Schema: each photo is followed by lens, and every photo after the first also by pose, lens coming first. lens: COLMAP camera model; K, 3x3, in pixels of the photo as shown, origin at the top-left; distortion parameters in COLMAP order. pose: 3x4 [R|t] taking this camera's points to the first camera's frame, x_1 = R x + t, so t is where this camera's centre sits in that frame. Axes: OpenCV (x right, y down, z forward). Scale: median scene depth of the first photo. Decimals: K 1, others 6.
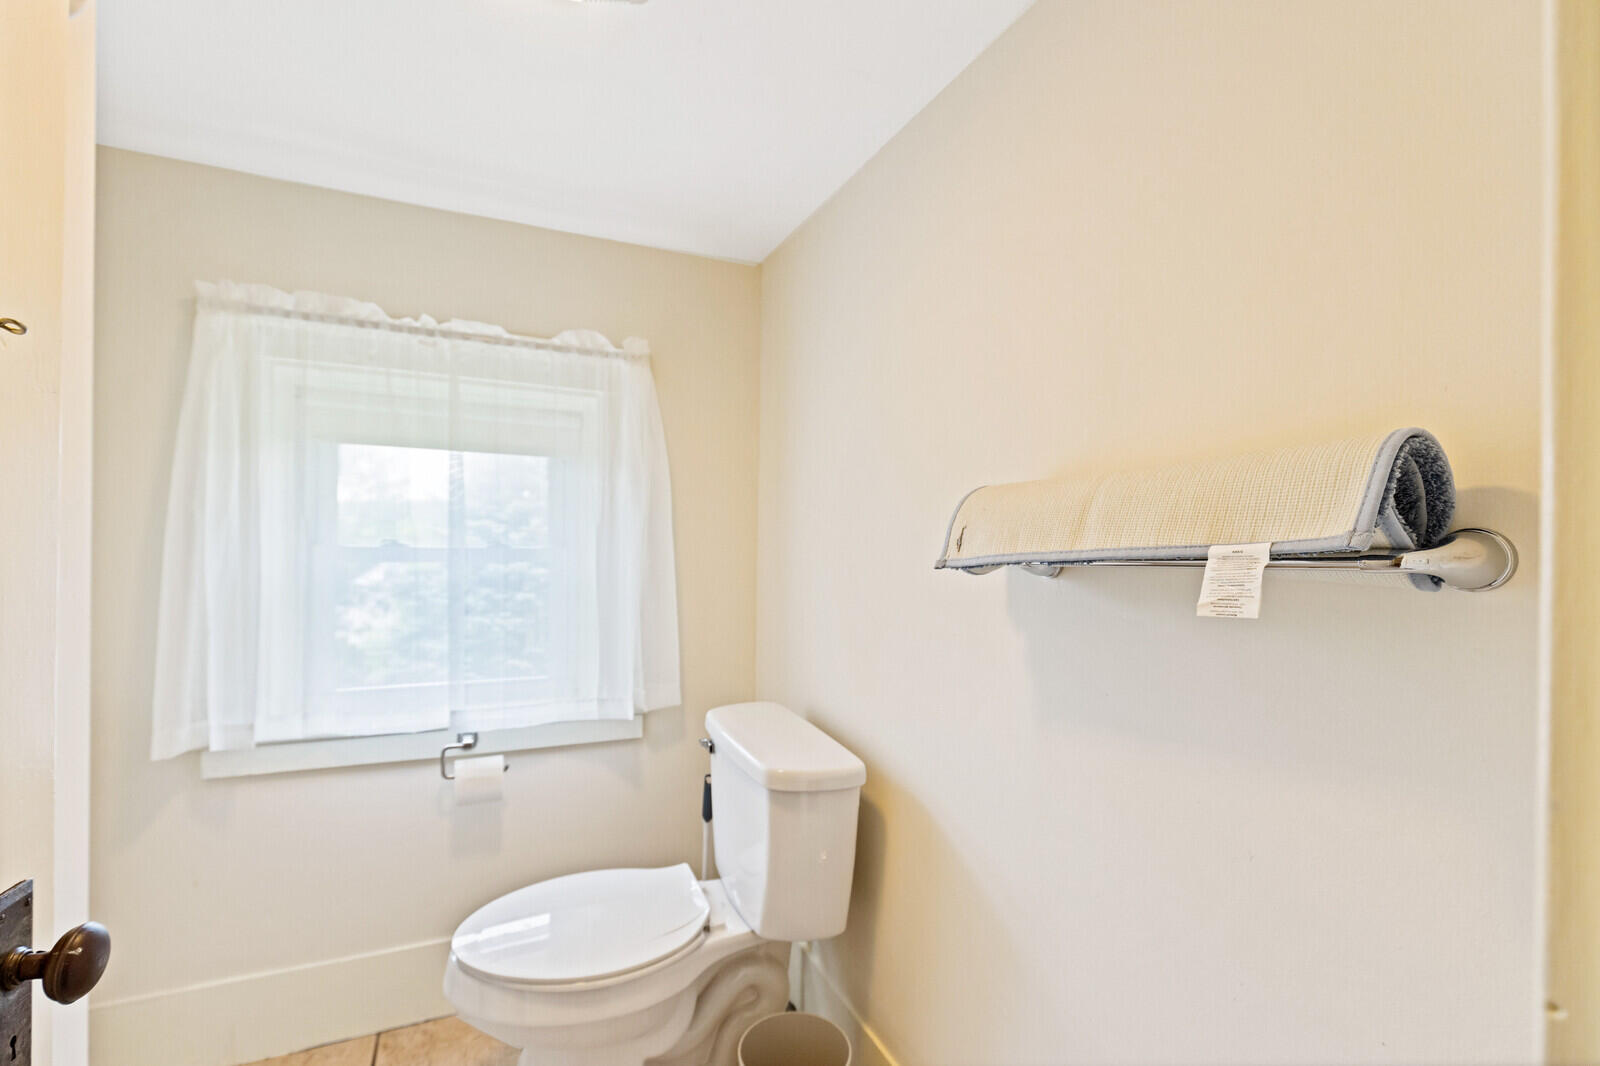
lens RADIAL K [[719.4, 0, 800.3], [0, 719.4, 534.9], [0, 0, 1]] dist [-0.000094, 0.000019]
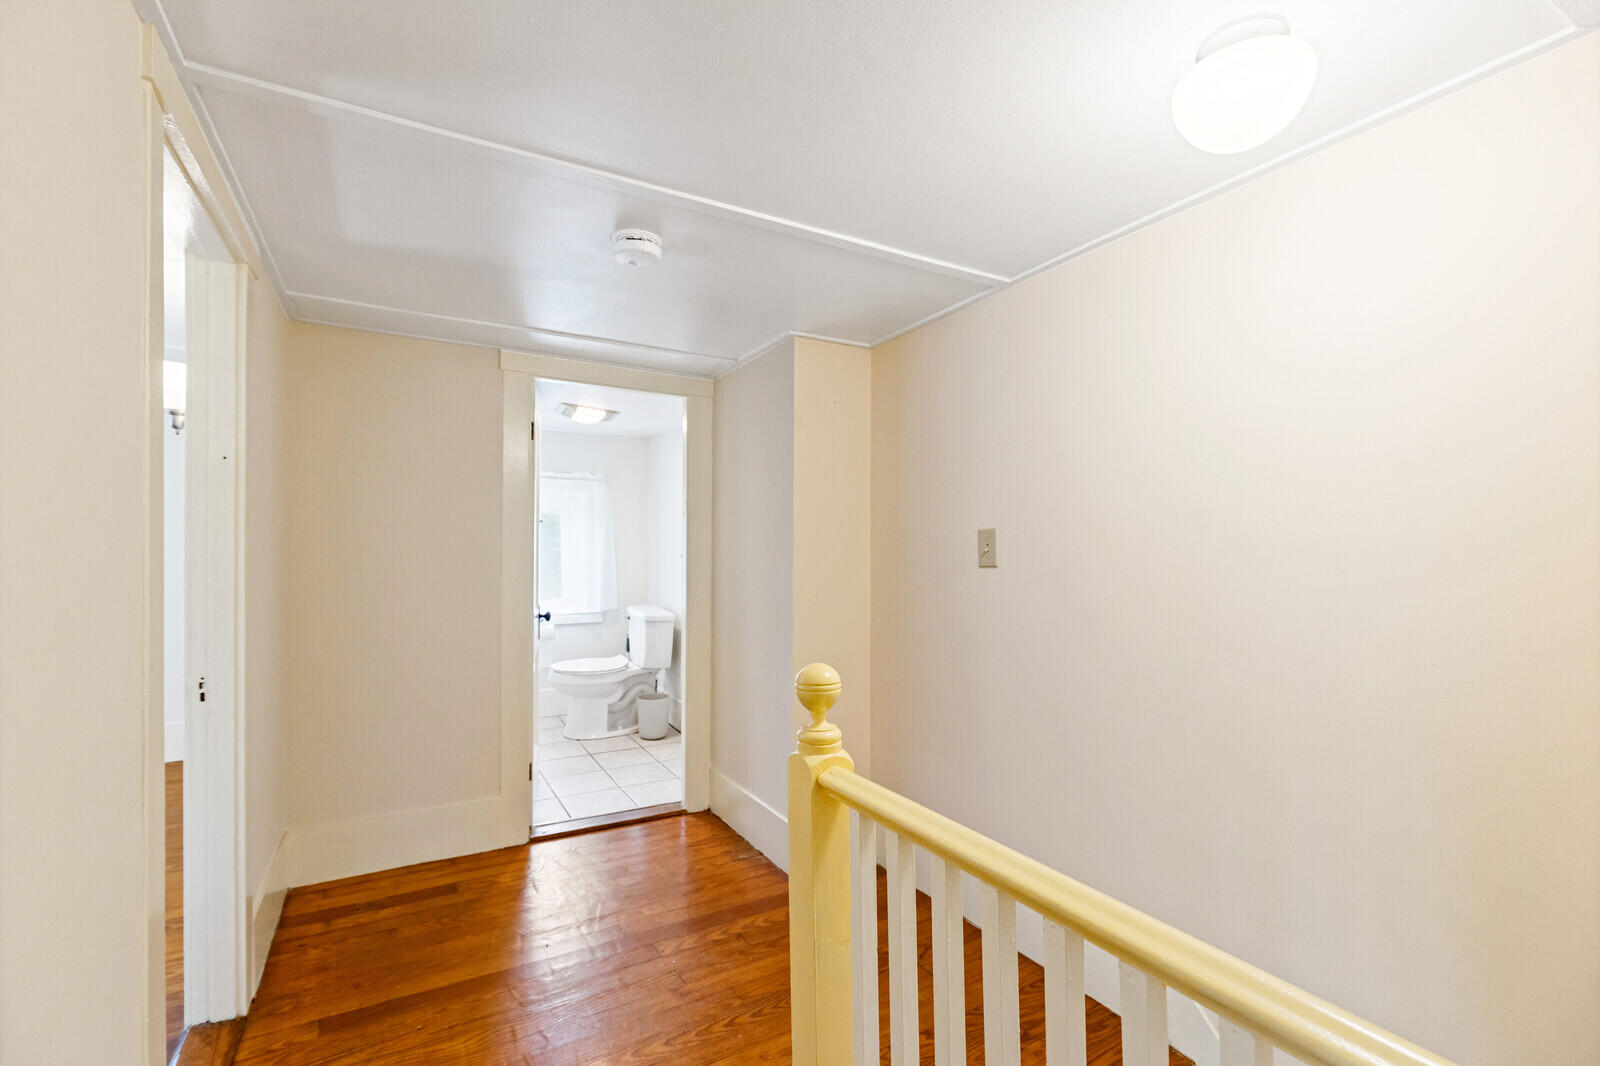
lens RADIAL K [[719.4, 0, 802.1], [0, 719.4, 540.1], [0, 0, 1]] dist [-0.000094, 0.000019]
pose [[0.994205, -0.000651, 0.107503, 0.269278], [0.001629, 0.999958, -0.009004, -0.001082], [-0.107493, 0.009127, 0.994164, -2.040435]]
